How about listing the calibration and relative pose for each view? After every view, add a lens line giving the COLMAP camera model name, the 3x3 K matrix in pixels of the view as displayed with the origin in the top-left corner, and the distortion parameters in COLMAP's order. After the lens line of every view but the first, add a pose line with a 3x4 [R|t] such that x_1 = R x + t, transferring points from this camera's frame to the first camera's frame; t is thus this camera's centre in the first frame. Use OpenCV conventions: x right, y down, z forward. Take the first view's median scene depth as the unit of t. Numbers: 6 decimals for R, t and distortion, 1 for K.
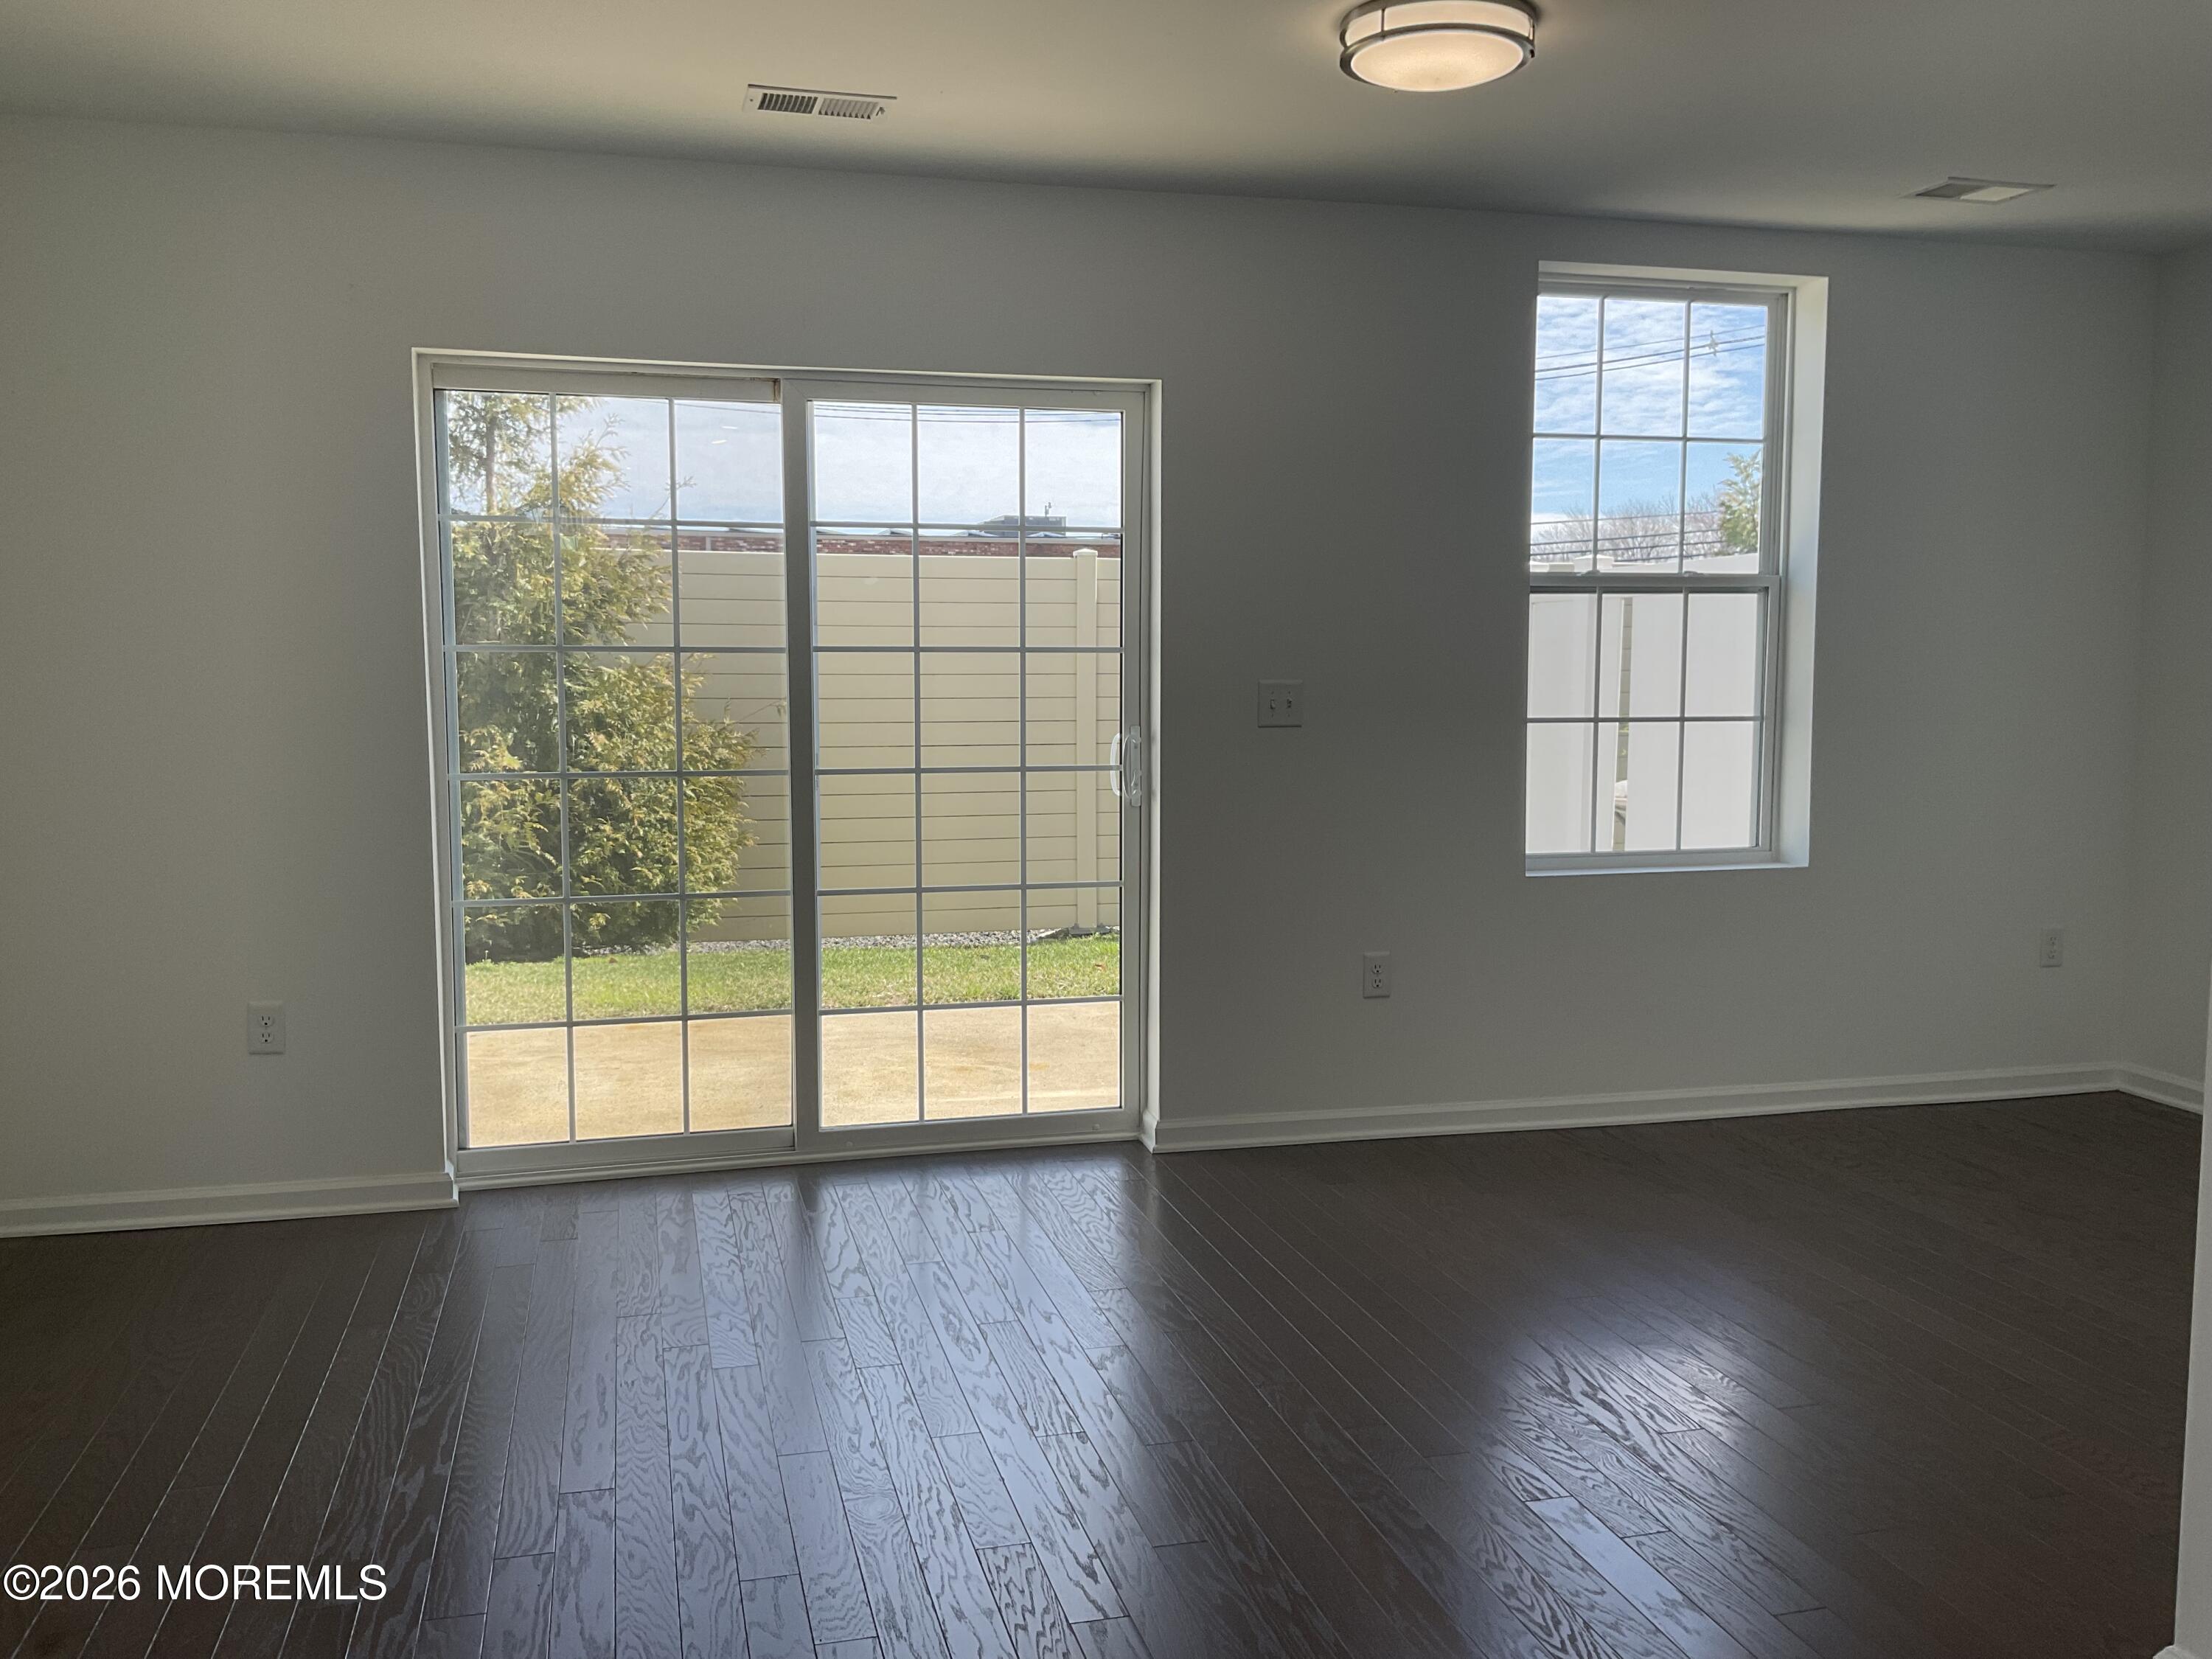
lens RADIAL K [[1853.1, 0, 1108.0], [0, 1853.1, 838.4], [0, 0, 1]] dist [0.144330, -0.493227]
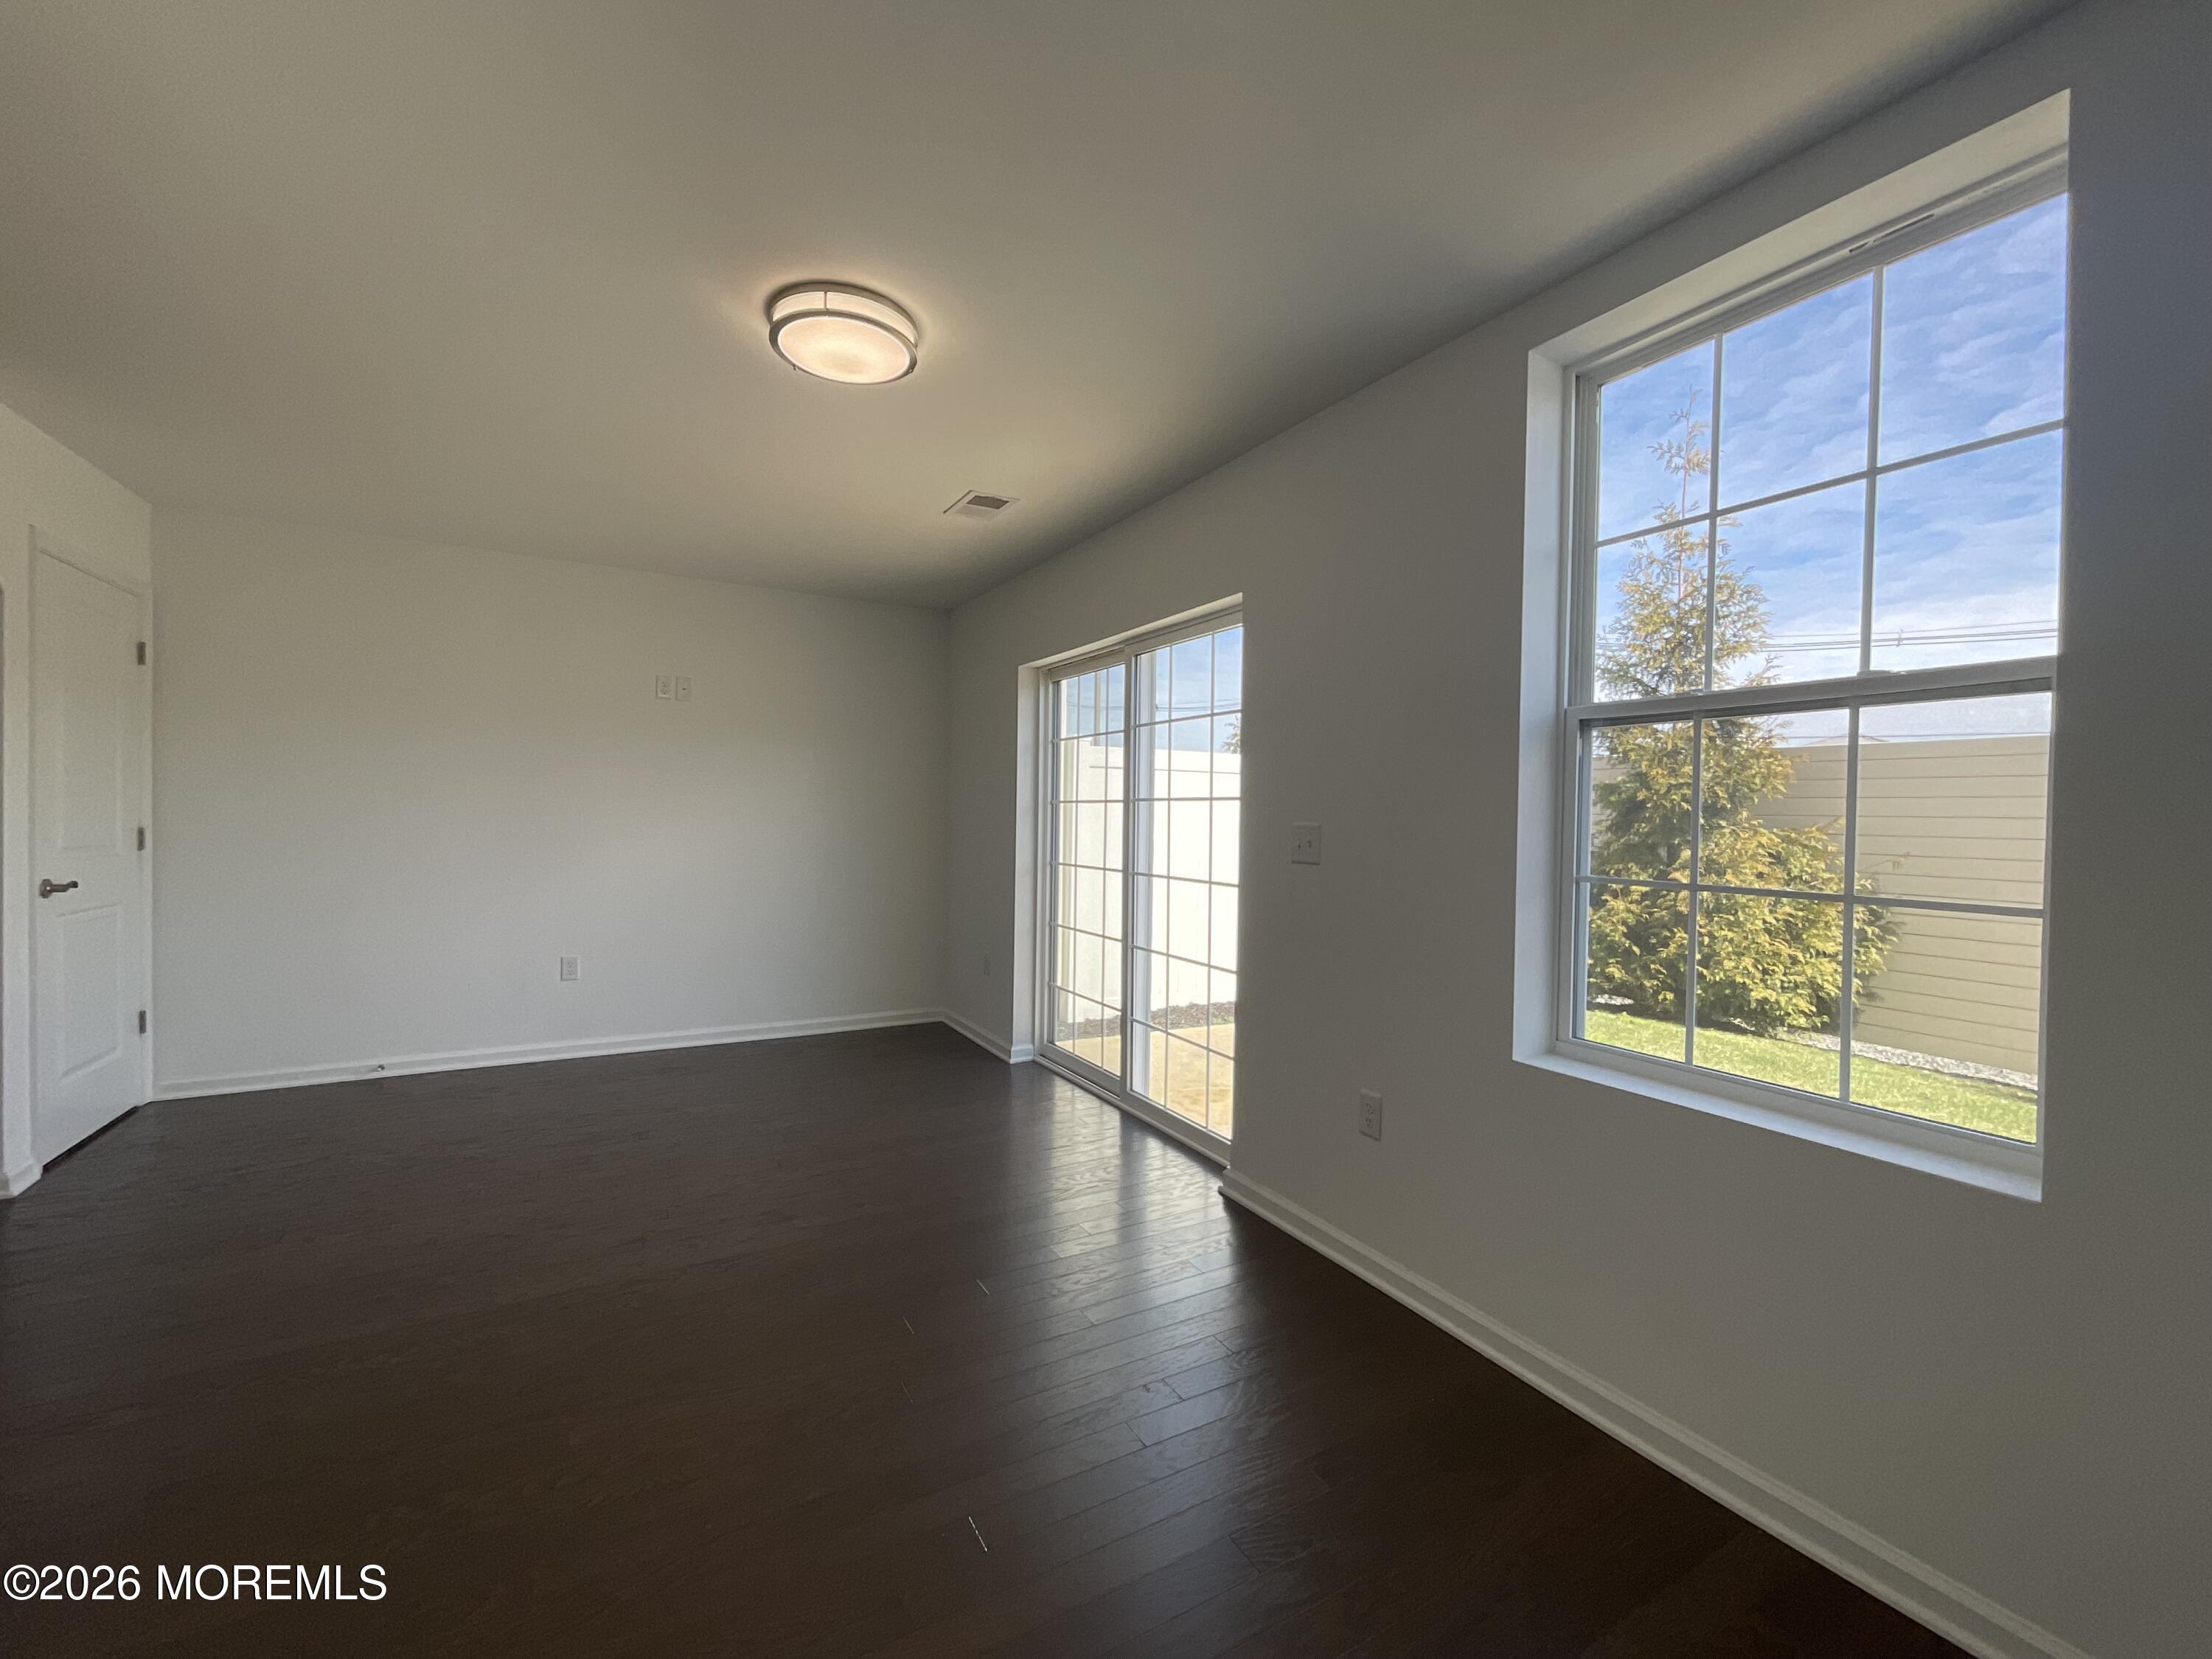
lens RADIAL K [[912.4, 0, 1106.0], [0, 912.4, 829.5], [0, 0, 1]] dist [-0.000530, -0.000058]
pose [[0.249553, 0.015361, -0.968239, 0.586288], [-0.111932, 0.993630, -0.013085, -0.058842], [0.961870, 0.111643, 0.249683, 0.719138]]
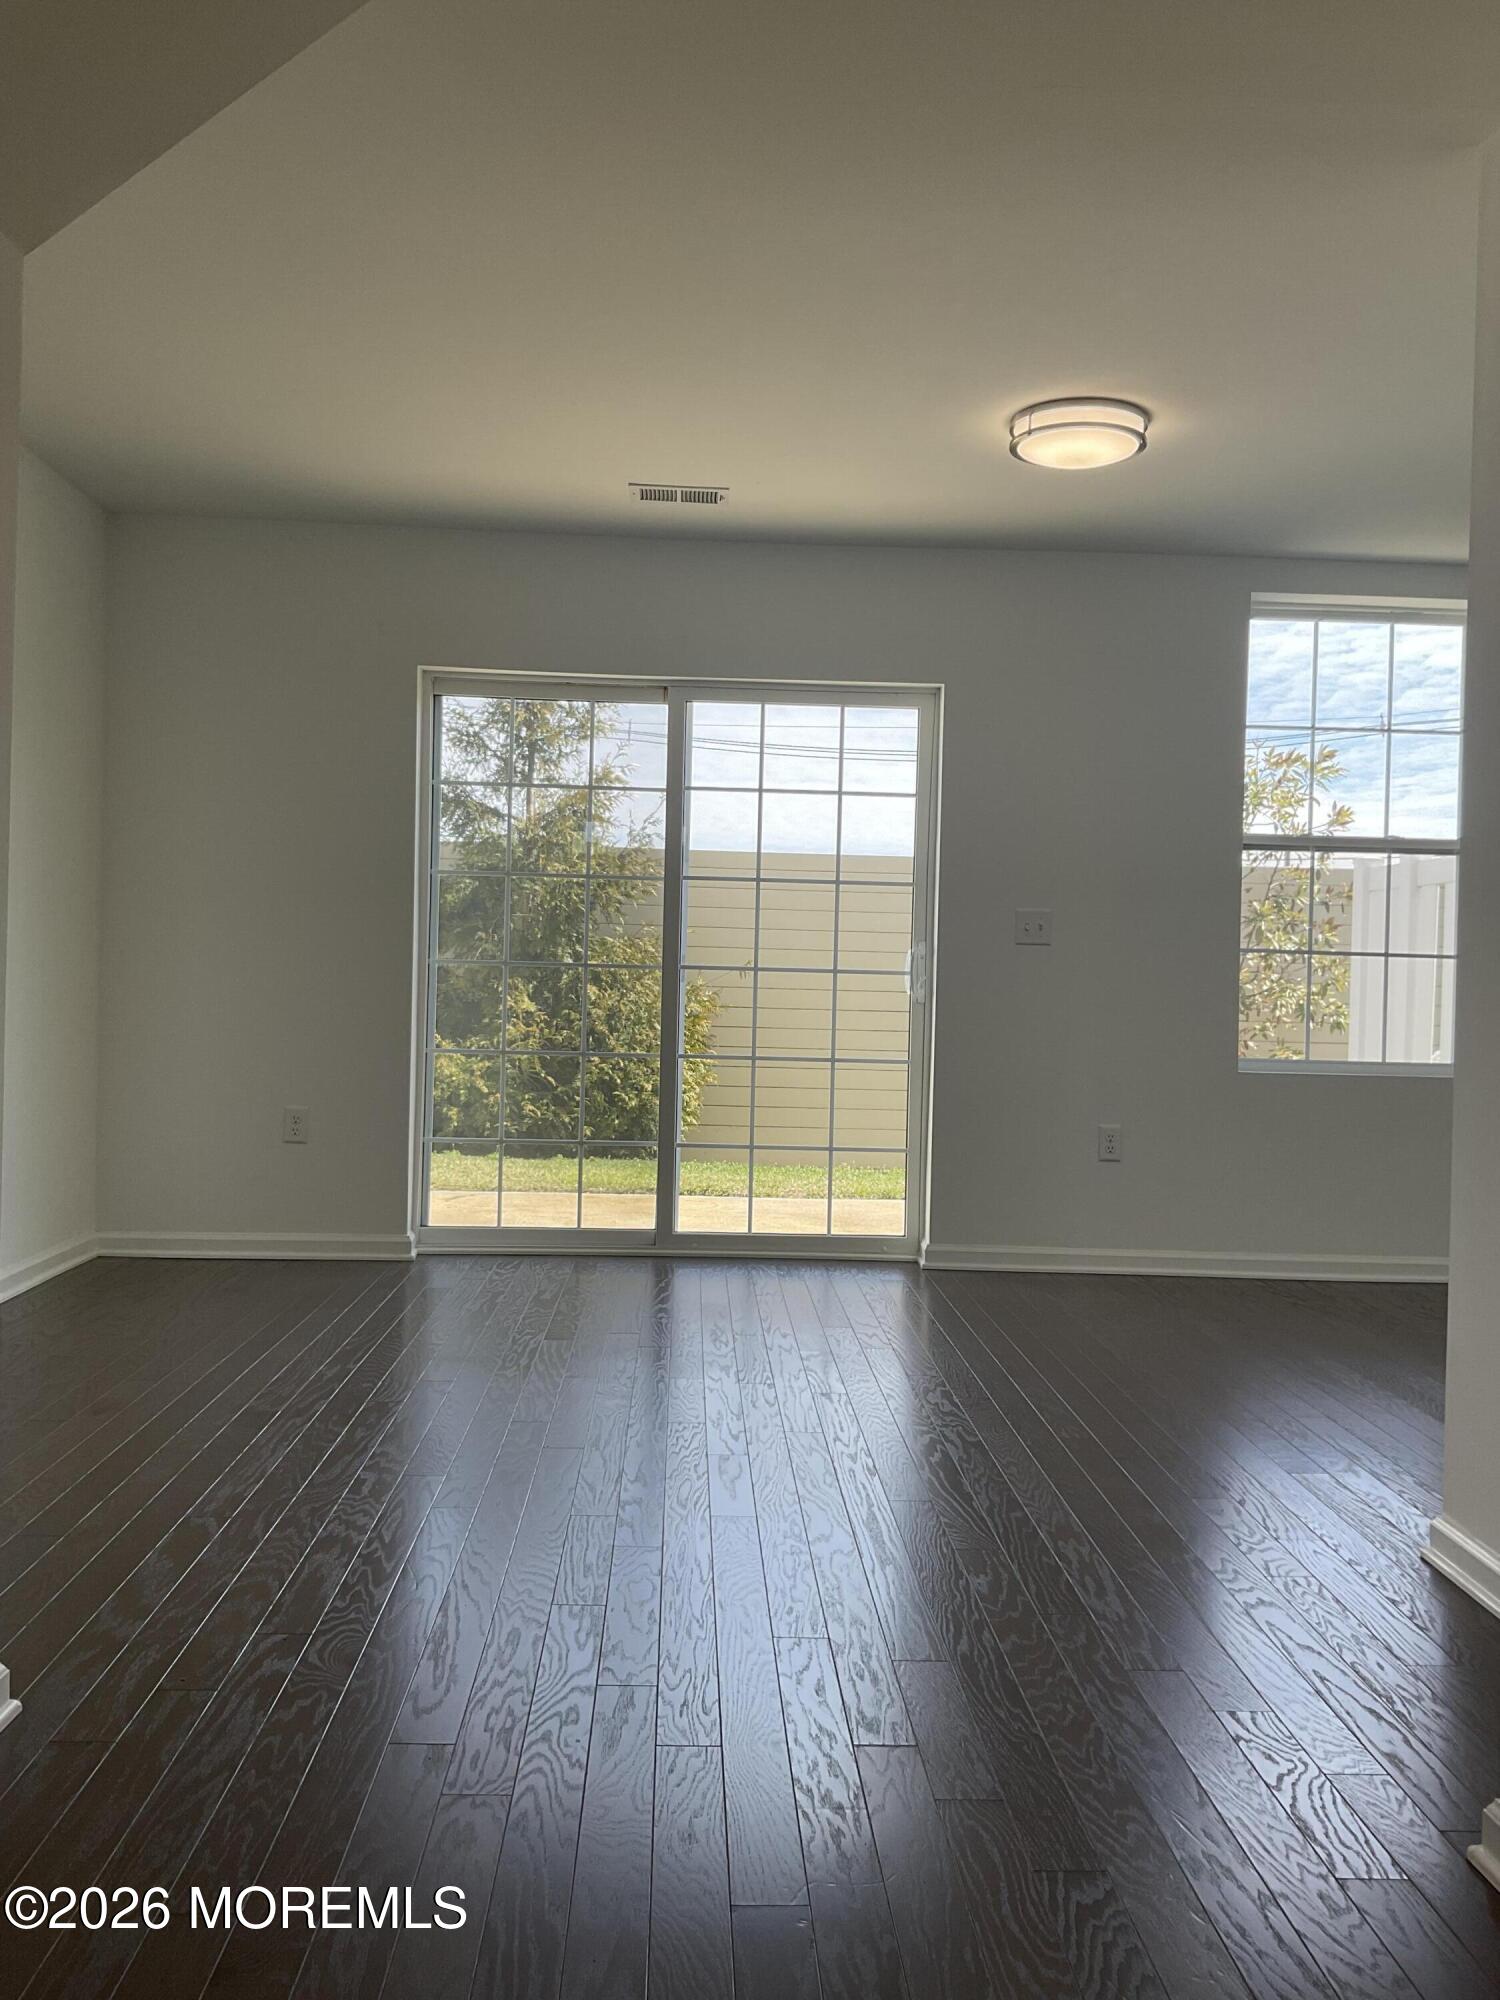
lens RADIAL K [[1724.2, 0, 750.0], [0, 1724.2, 1000.0], [0, 0, 1]] dist [0.009630, -0.001062]
pose [[0.974263, 0.026971, -0.223794, 0.165812], [-0.047501, 0.995087, -0.086866, 0.090241], [0.220352, 0.095261, 0.970758, -0.203929]]
